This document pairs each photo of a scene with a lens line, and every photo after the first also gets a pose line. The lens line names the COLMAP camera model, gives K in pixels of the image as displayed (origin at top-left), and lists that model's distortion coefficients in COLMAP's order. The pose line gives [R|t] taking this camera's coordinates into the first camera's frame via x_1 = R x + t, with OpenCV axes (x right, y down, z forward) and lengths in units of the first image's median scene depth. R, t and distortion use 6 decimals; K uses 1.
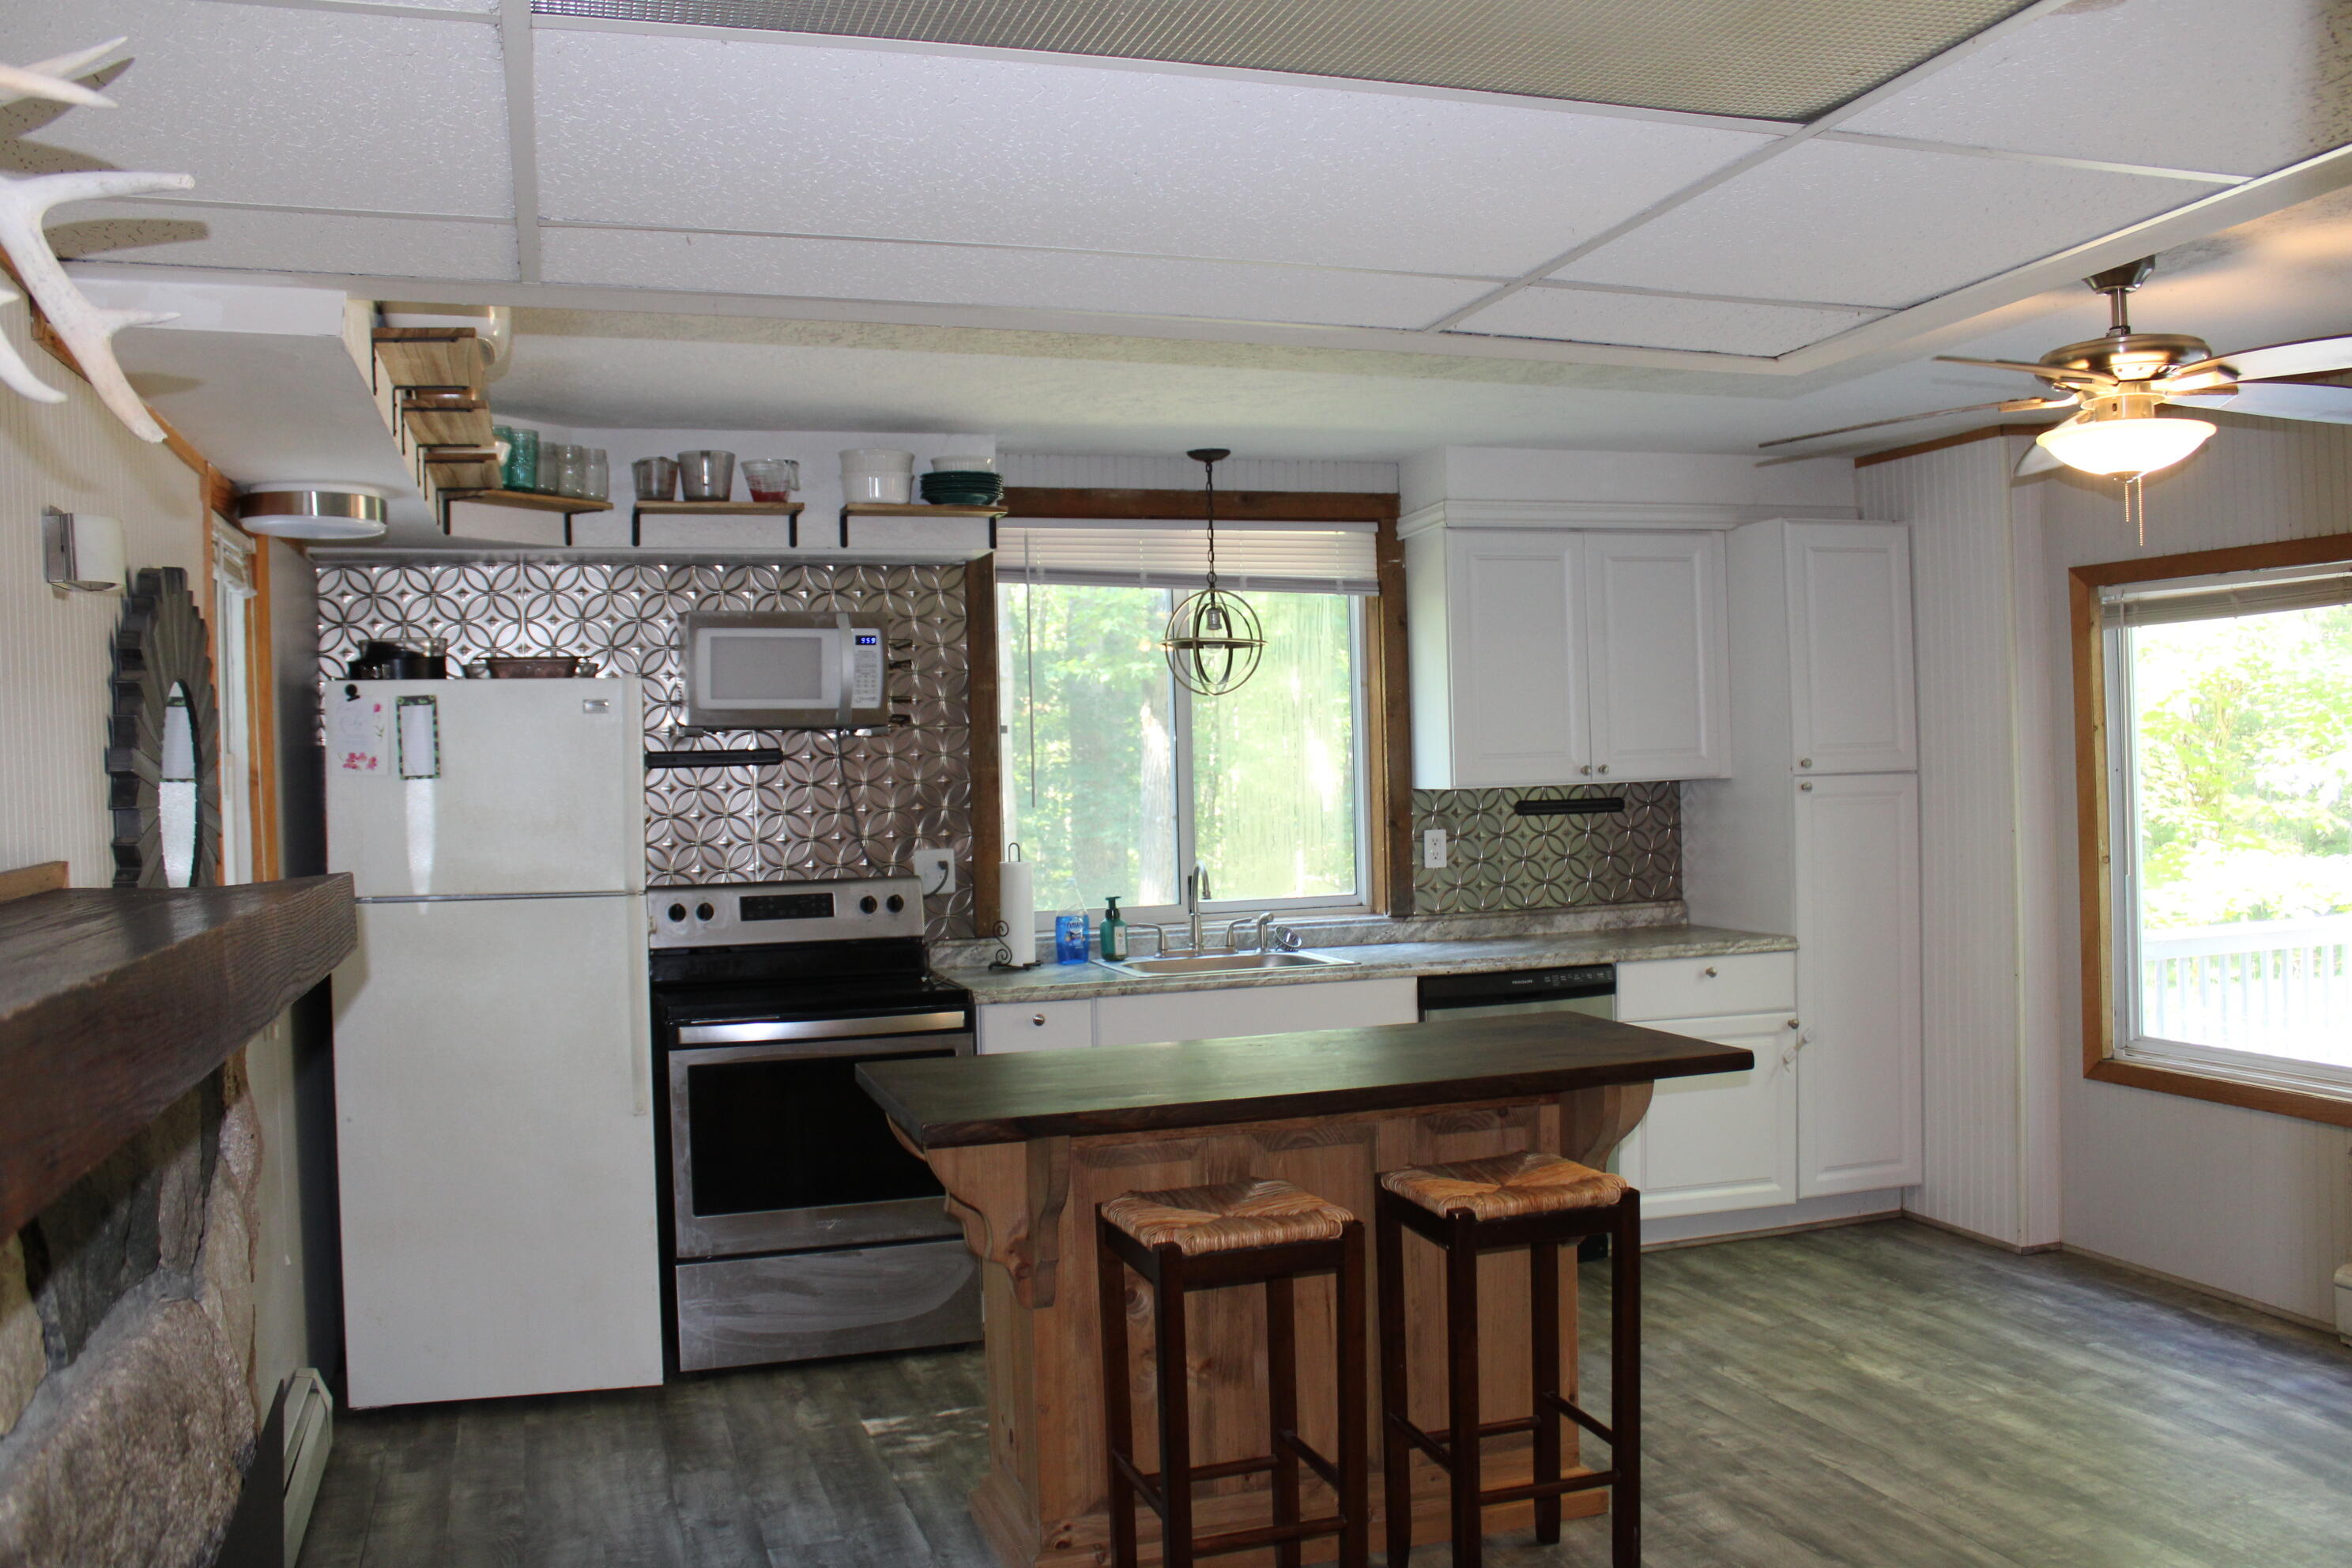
lens RADIAL K [[1988.9, 0, 1169.8], [0, 1988.9, 790.4], [0, 0, 1]] dist [-0.161894, 0.141324]
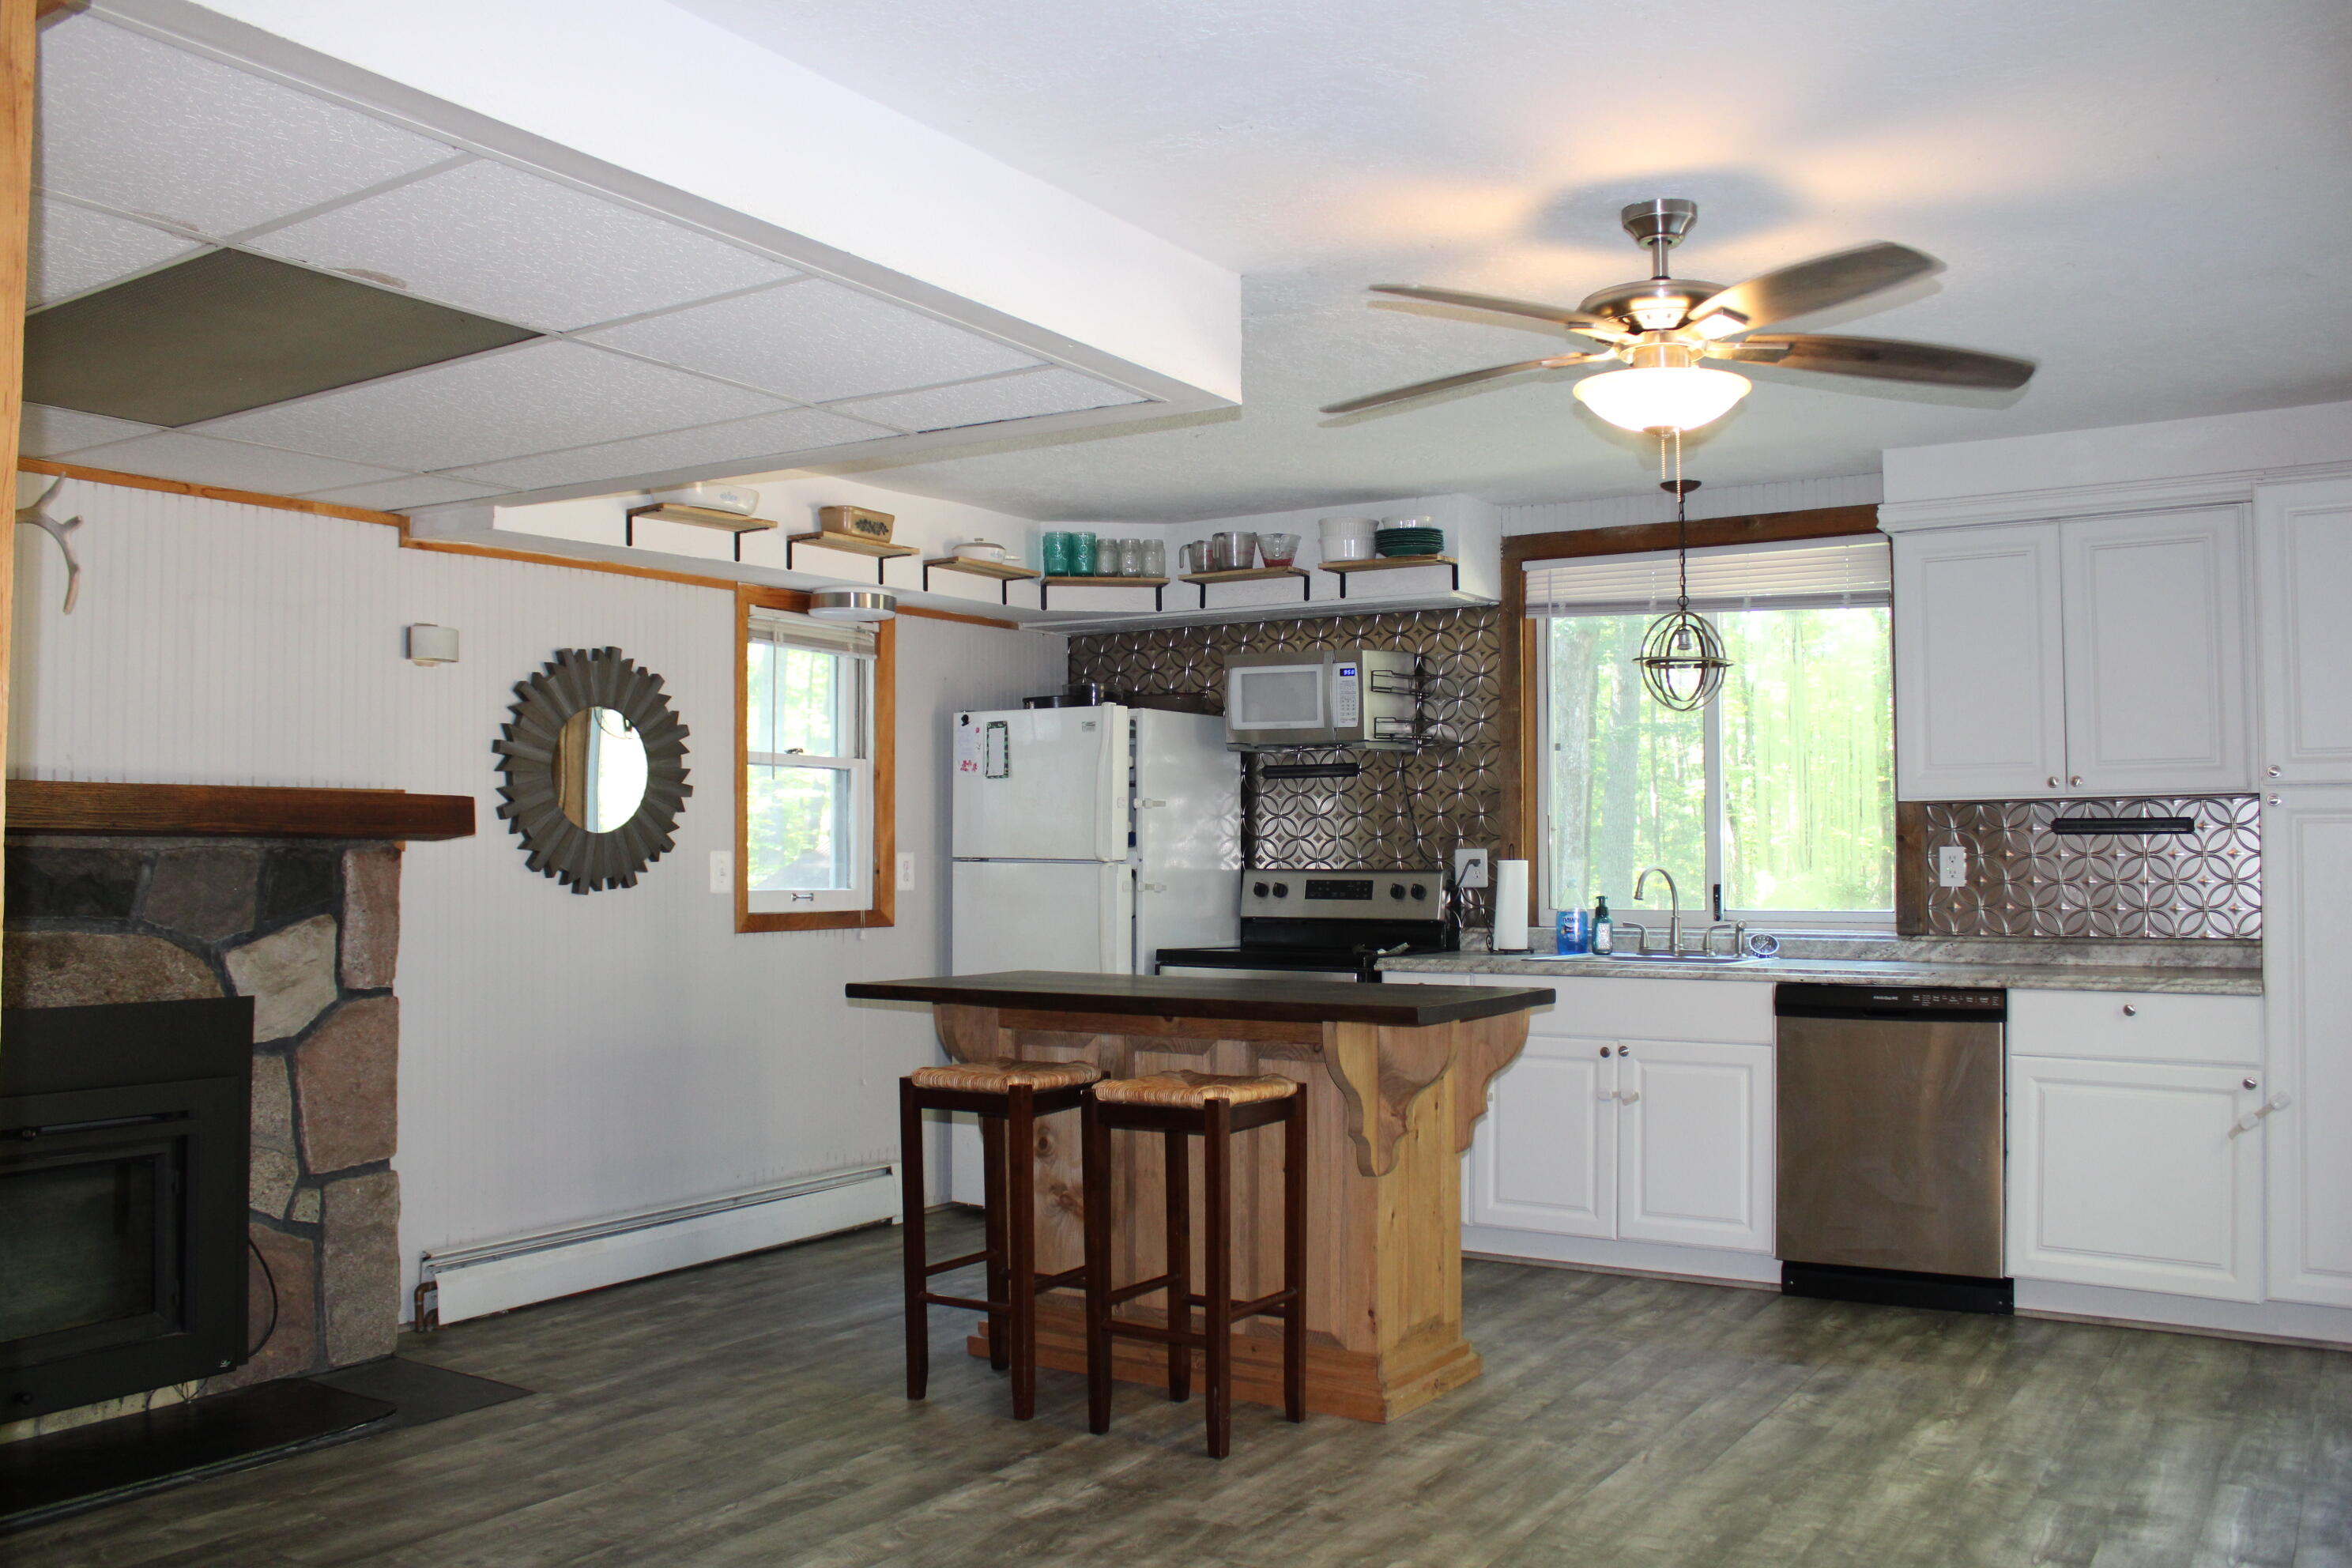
lens RADIAL K [[1988.9, 0, 1169.6], [0, 1988.9, 783.4], [0, 0, 1]] dist [-0.161894, 0.141324]
pose [[0.625798, -0.002822, -0.779980, 0.731849], [-0.028150, 0.999260, -0.026201, 0.028499], [0.779477, 0.038353, 0.625255, 0.138456]]
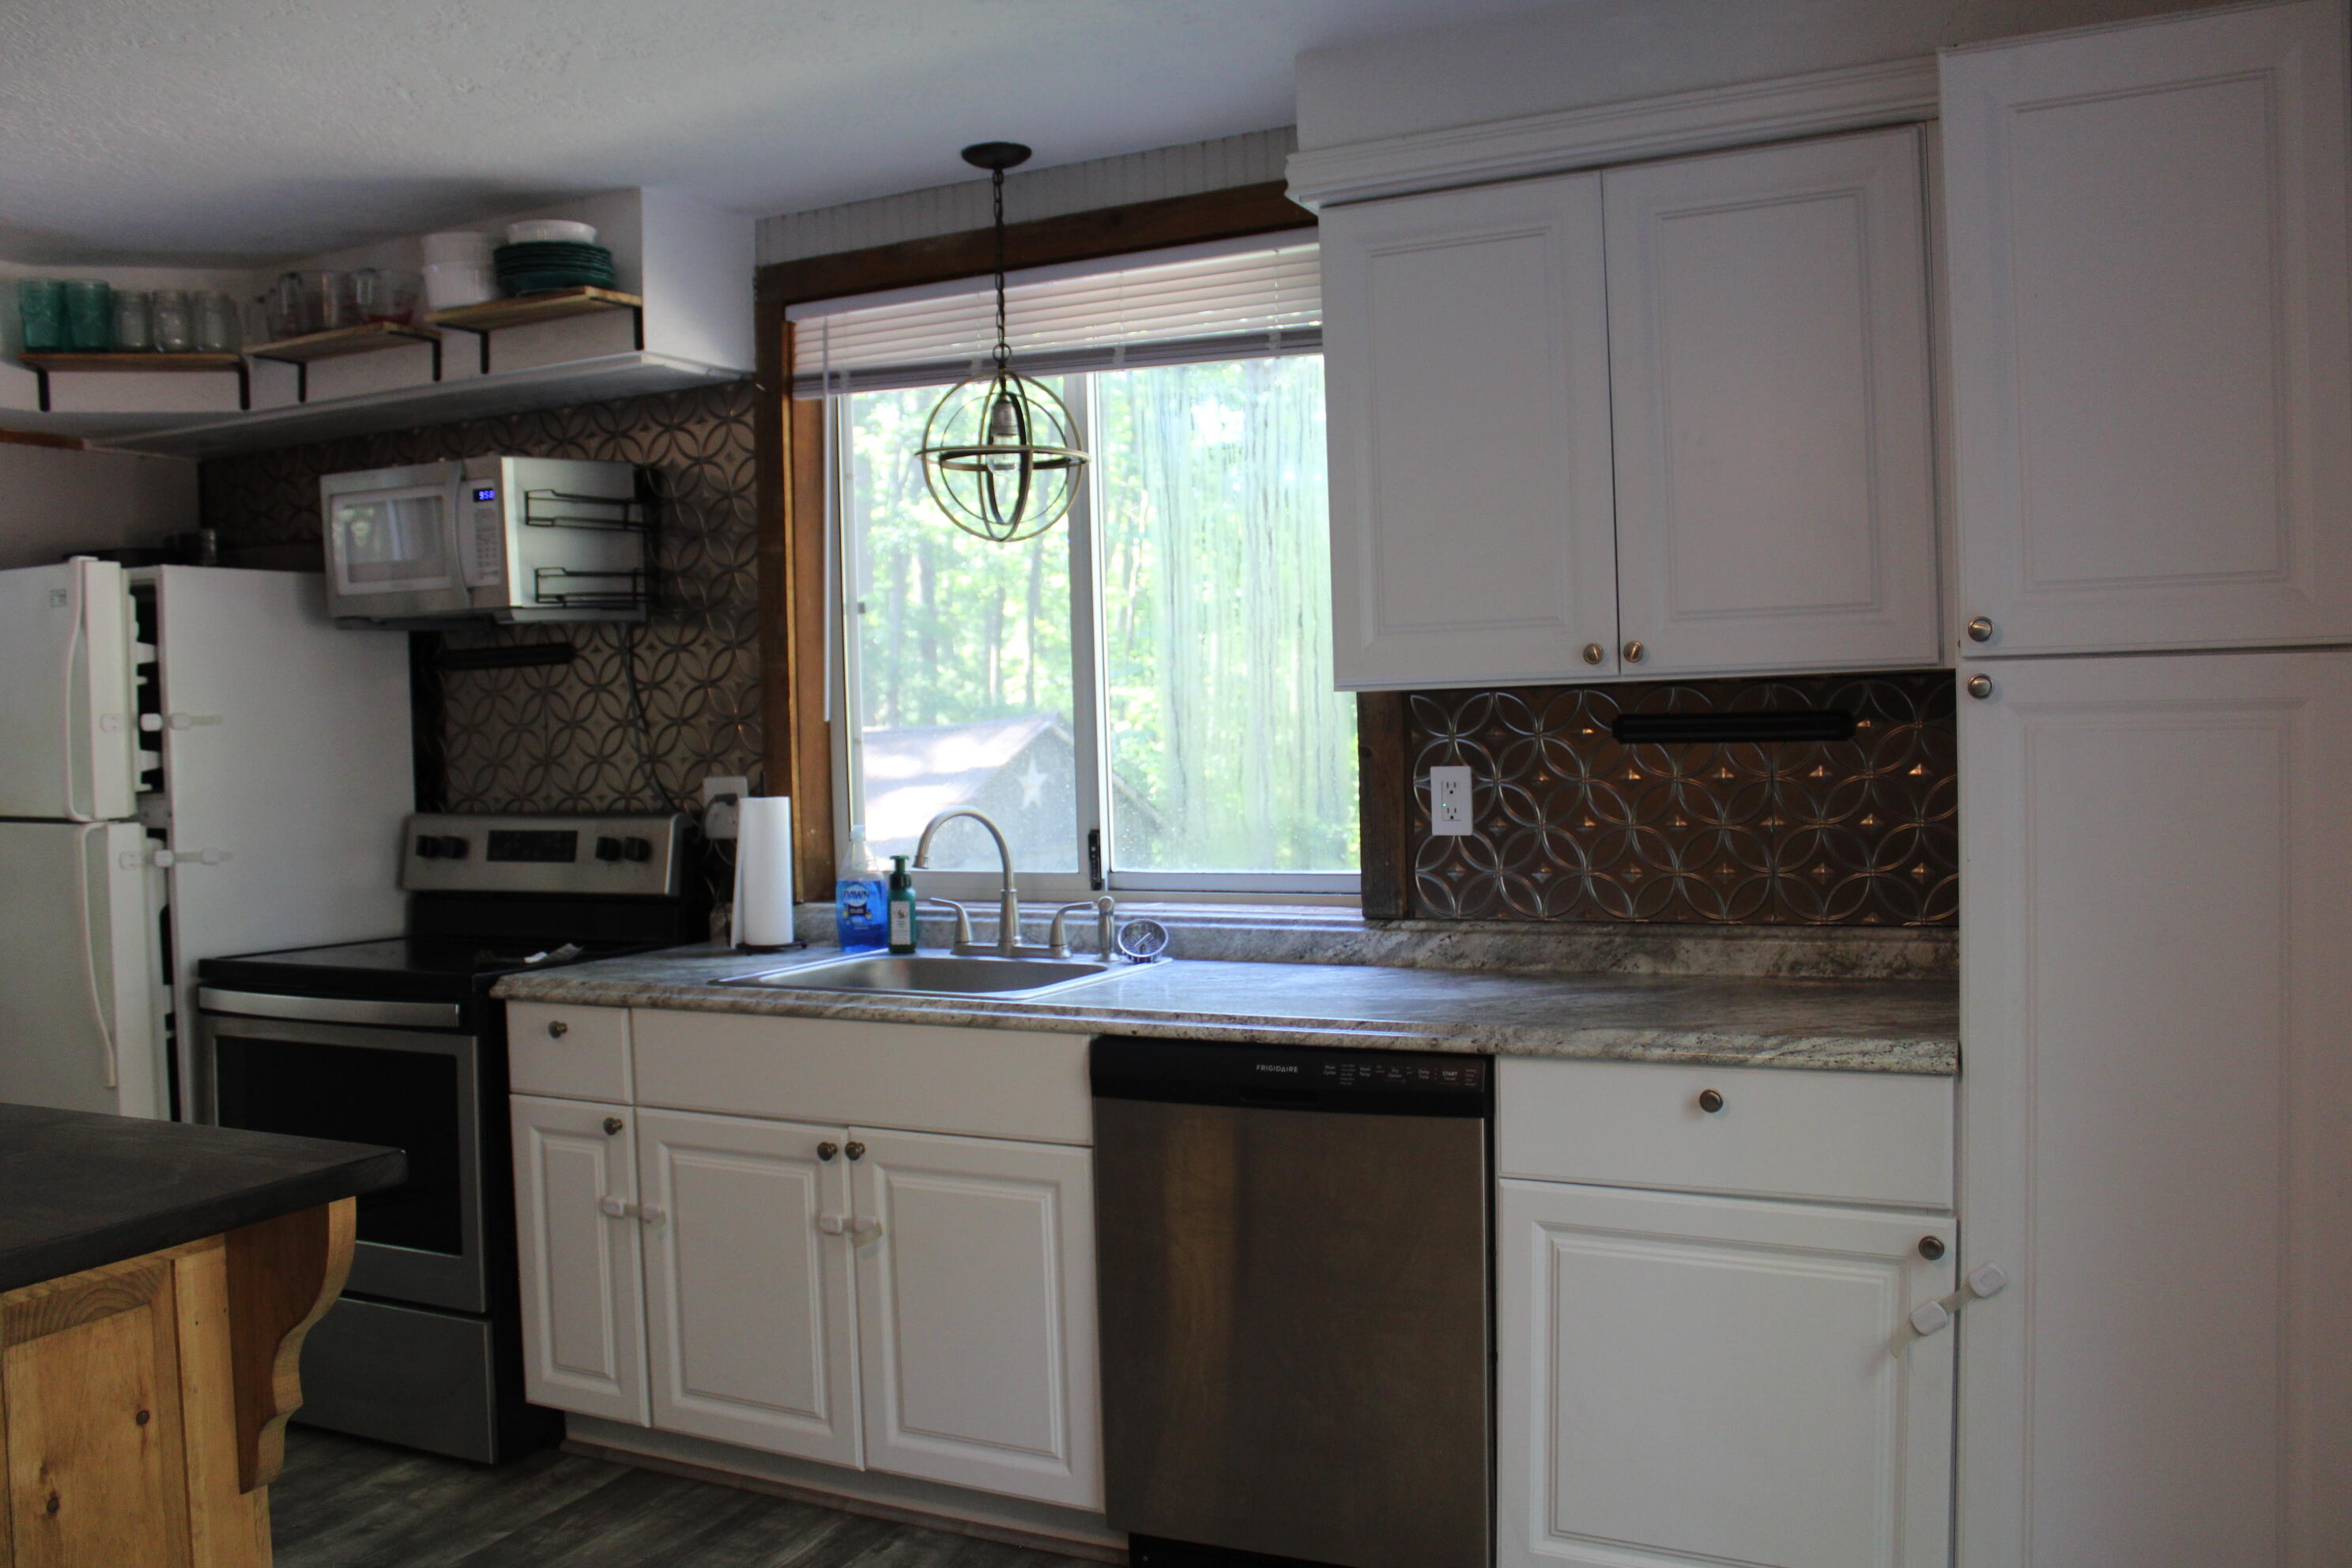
lens RADIAL K [[1988.9, 0, 1175.3], [0, 1988.9, 774.3], [0, 0, 1]] dist [-0.161894, 0.141324]
pose [[0.711526, 0.026322, -0.702166, 0.541829], [-0.000853, 0.999330, 0.036597, 0.002174], [0.702659, -0.025441, 0.711072, 0.646980]]
